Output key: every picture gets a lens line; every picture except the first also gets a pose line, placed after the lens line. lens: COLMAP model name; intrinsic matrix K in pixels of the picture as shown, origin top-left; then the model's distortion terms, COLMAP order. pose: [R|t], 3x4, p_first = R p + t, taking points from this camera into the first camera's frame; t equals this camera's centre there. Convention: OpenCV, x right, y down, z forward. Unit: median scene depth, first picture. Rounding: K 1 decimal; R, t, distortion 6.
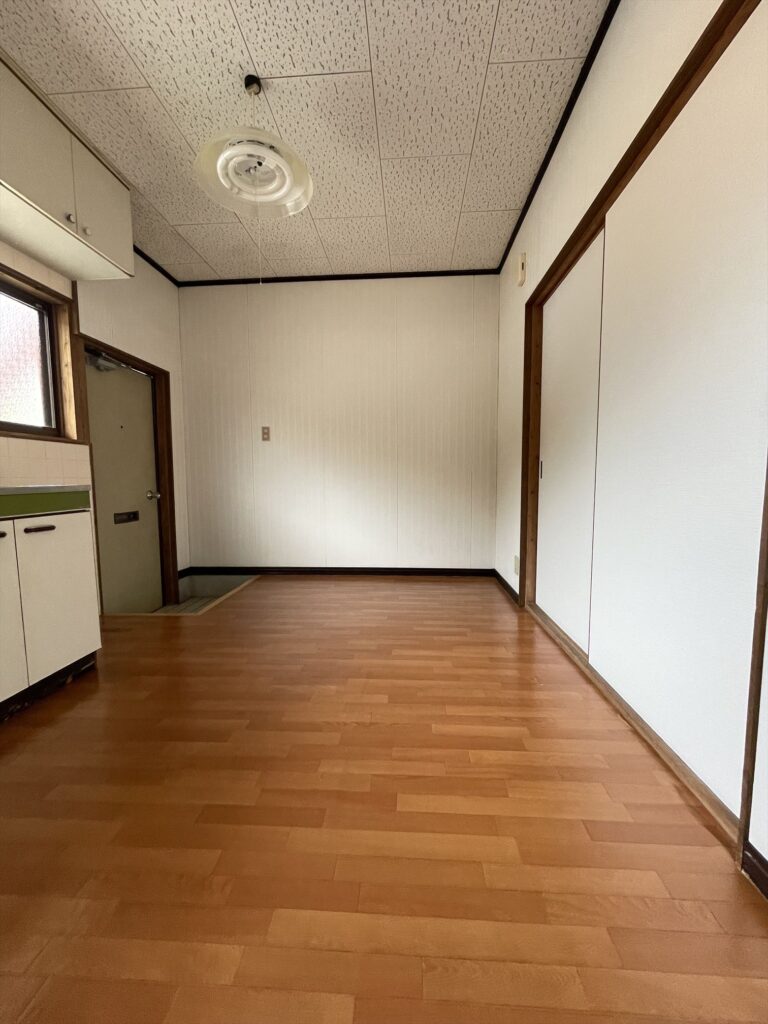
lens RADIAL K [[411.3, 0, 378.5], [0, 411.3, 514.2], [0, 0, 1]] dist [-0.002398, -0.000464]
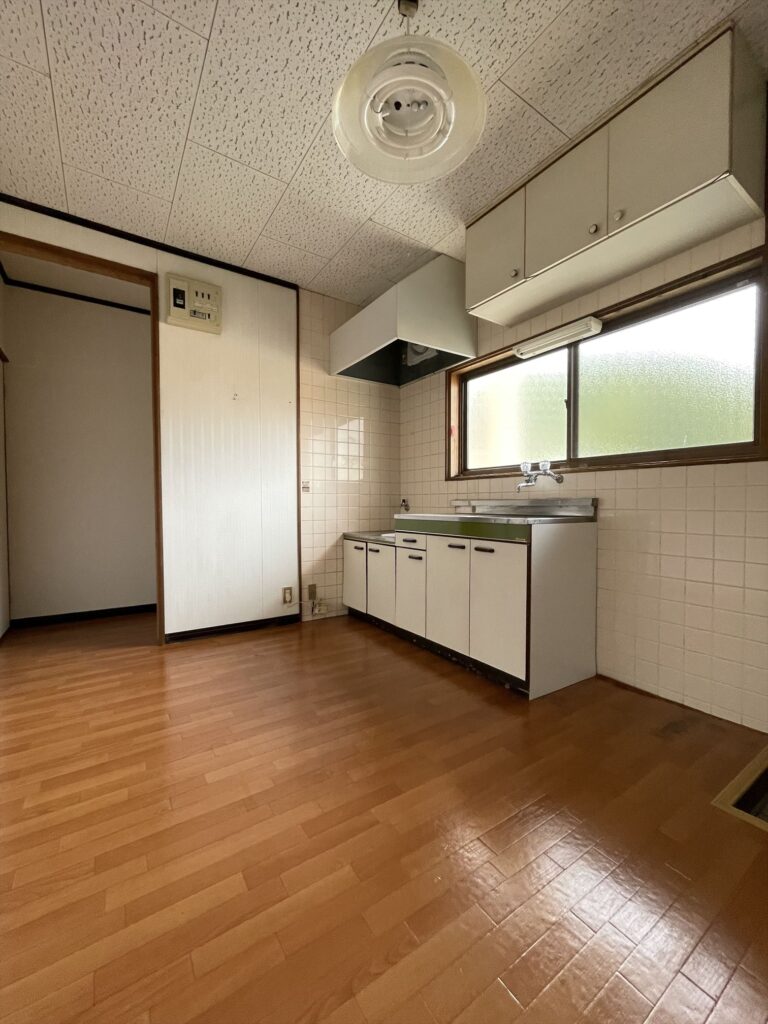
lens RADIAL K [[411.3, 0, 382.5], [0, 411.3, 511.9], [0, 0, 1]] dist [-0.002398, -0.000464]
pose [[-0.784662, 0.027693, -0.619305, 0.253892], [-0.042714, 0.994212, 0.098576, -0.207548], [0.618450, 0.103802, -0.778938, 1.875315]]
